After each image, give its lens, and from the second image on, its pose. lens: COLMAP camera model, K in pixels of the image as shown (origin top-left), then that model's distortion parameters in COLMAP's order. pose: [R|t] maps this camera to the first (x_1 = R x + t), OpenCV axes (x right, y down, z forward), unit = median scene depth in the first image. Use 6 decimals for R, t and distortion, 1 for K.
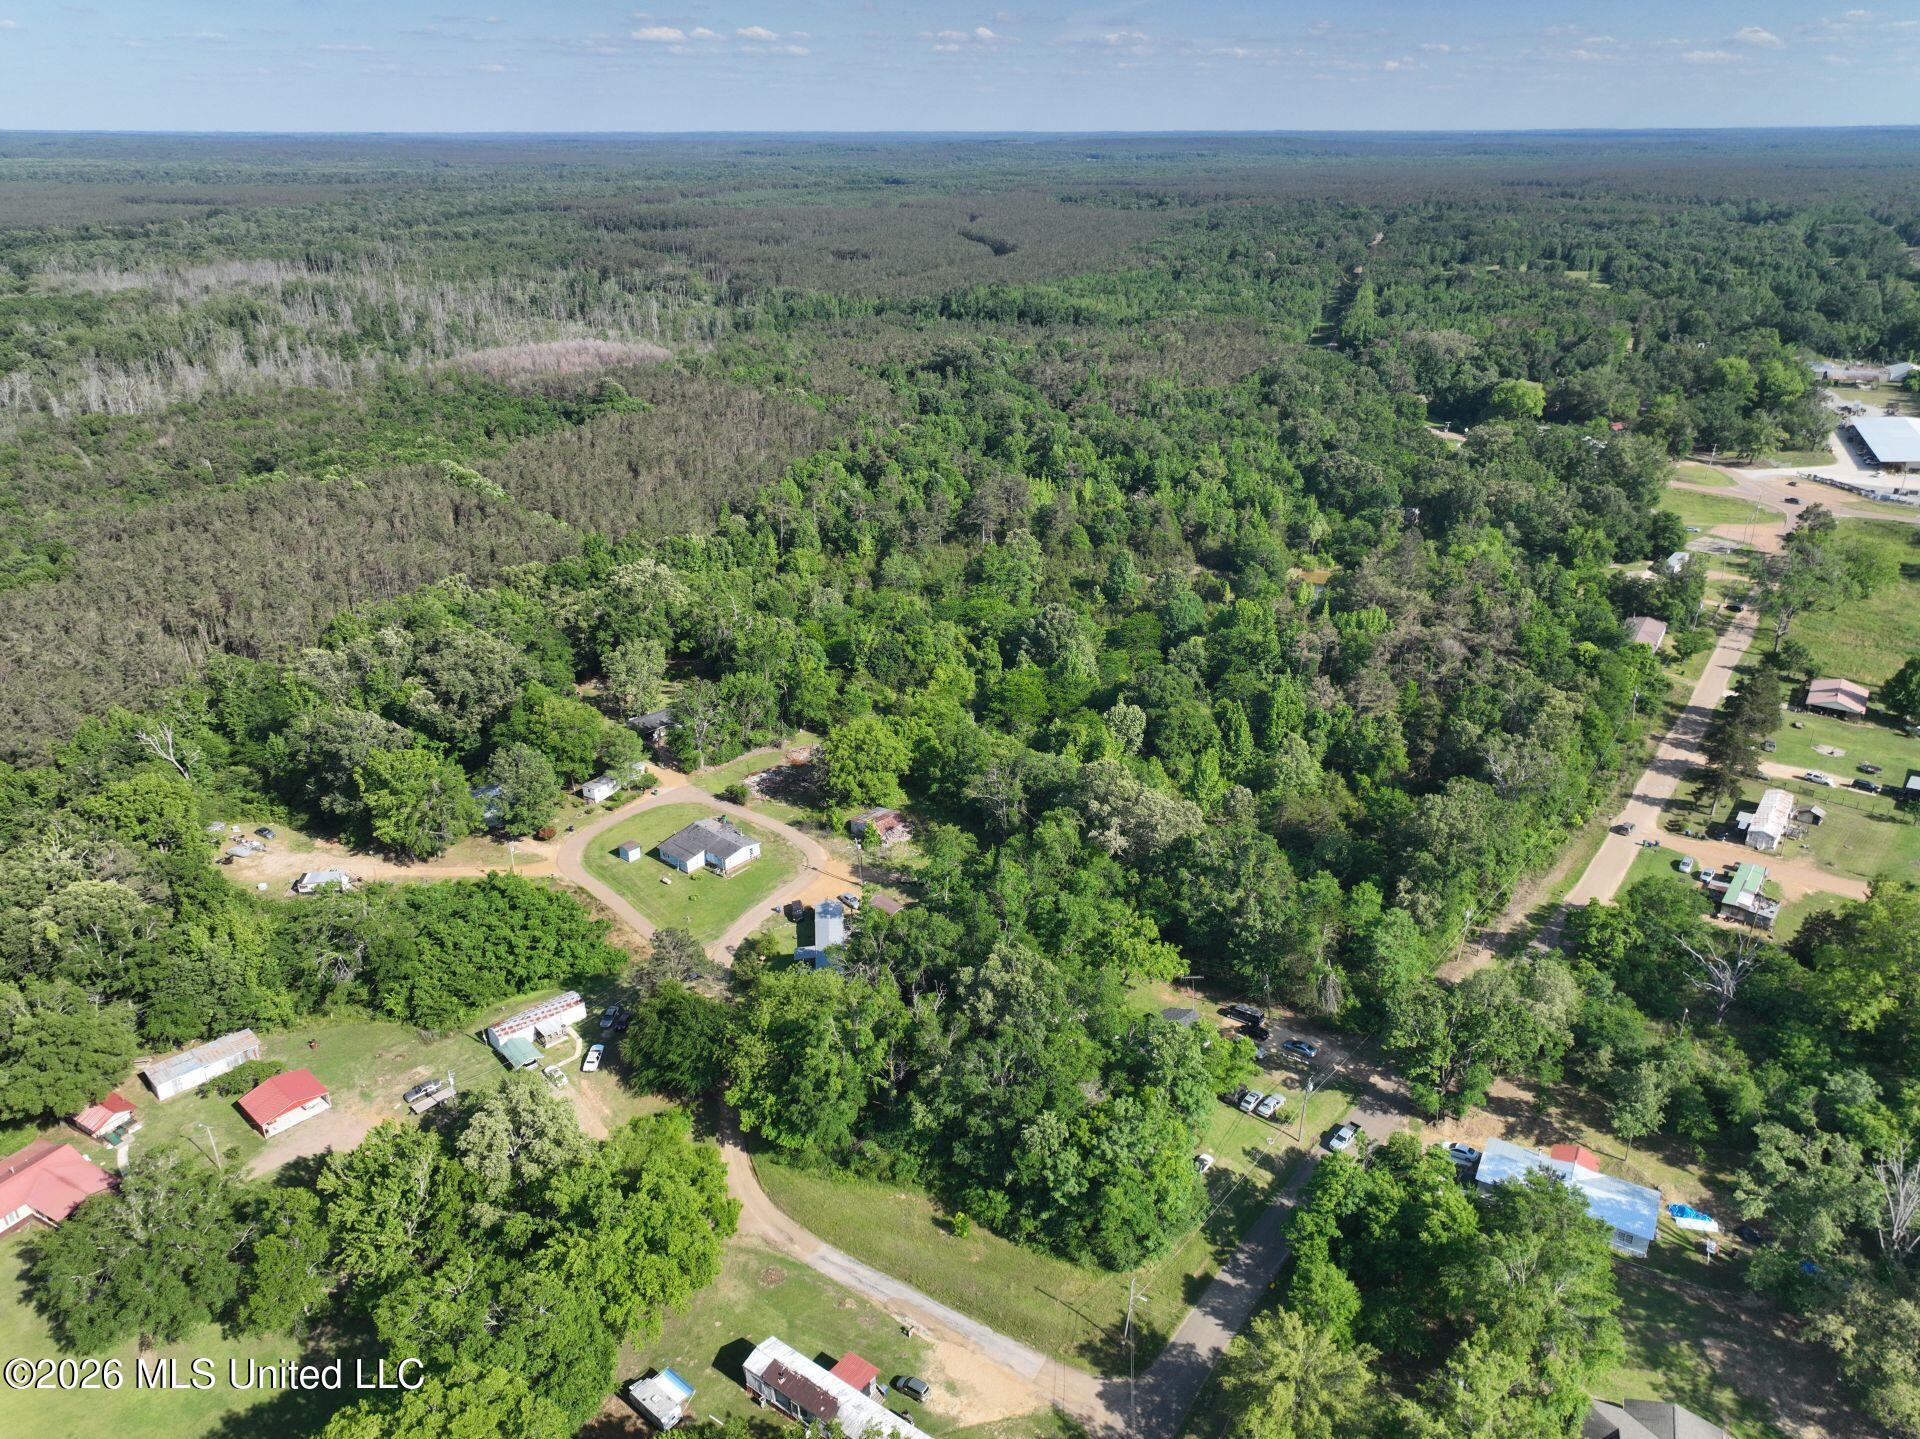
lens RADIAL K [[1345.4, 0, 967.6], [0, 1345.4, 716.4], [0, 0, 1]] dist [-0.002207, 0.019538]
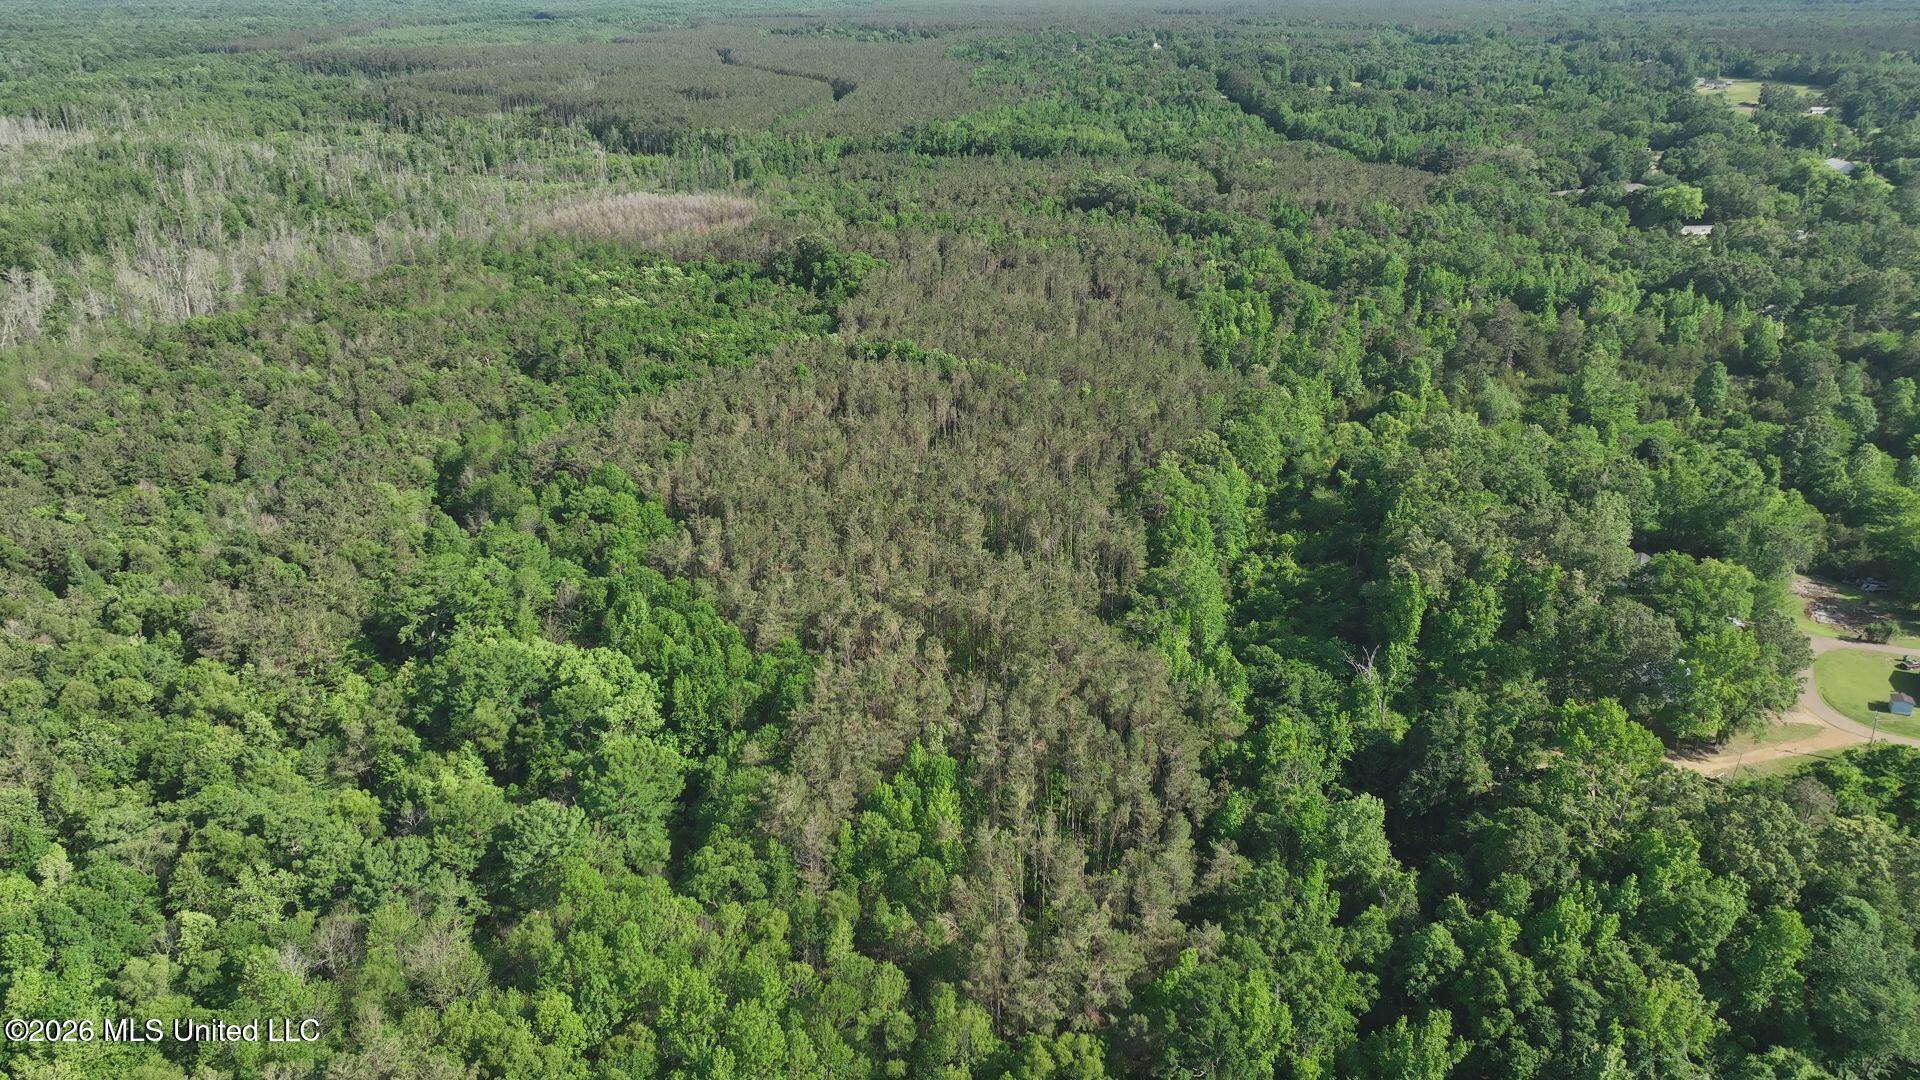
lens RADIAL K [[1343.4, 0, 966.9], [0, 1343.4, 539.6], [0, 0, 1]] dist [-0.000299, 0.015008]
pose [[0.950150, -0.122524, 0.286711, -0.559204], [0.124033, 0.992193, 0.012966, -0.054352], [-0.286062, 0.023241, 0.957929, 0.128054]]
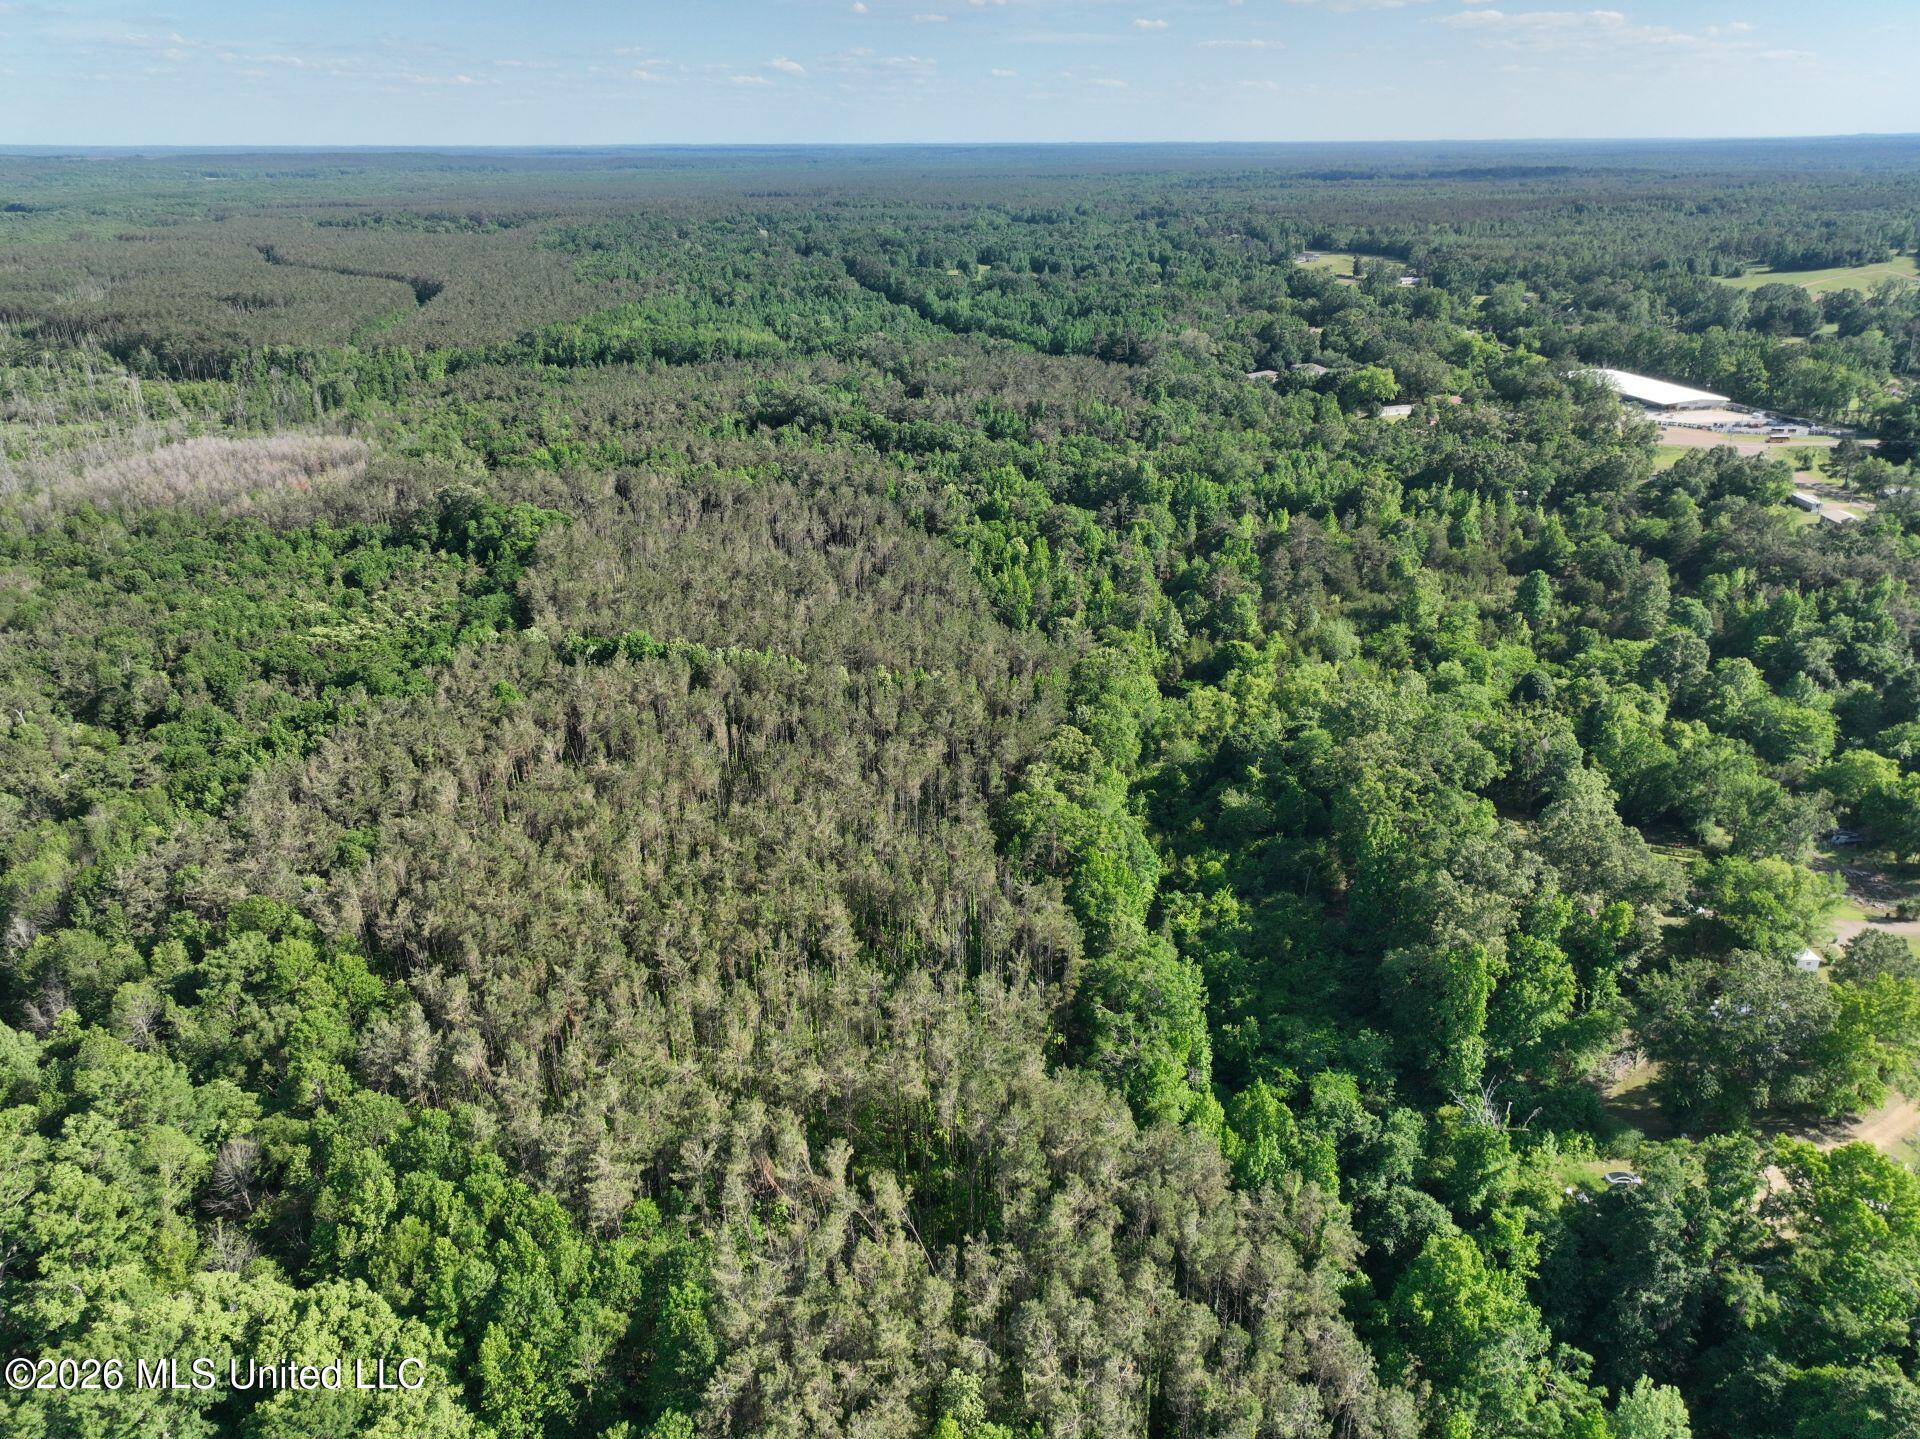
lens RADIAL K [[1339.5, 0, 967.8], [0, 1339.5, 727.0], [0, 0, 1]] dist [-0.007025, 0.021962]
pose [[0.815861, -0.234531, 0.528551, -0.562514], [0.234971, 0.969652, 0.067561, -0.131555], [-0.528356, 0.069073, 0.846209, 0.304172]]
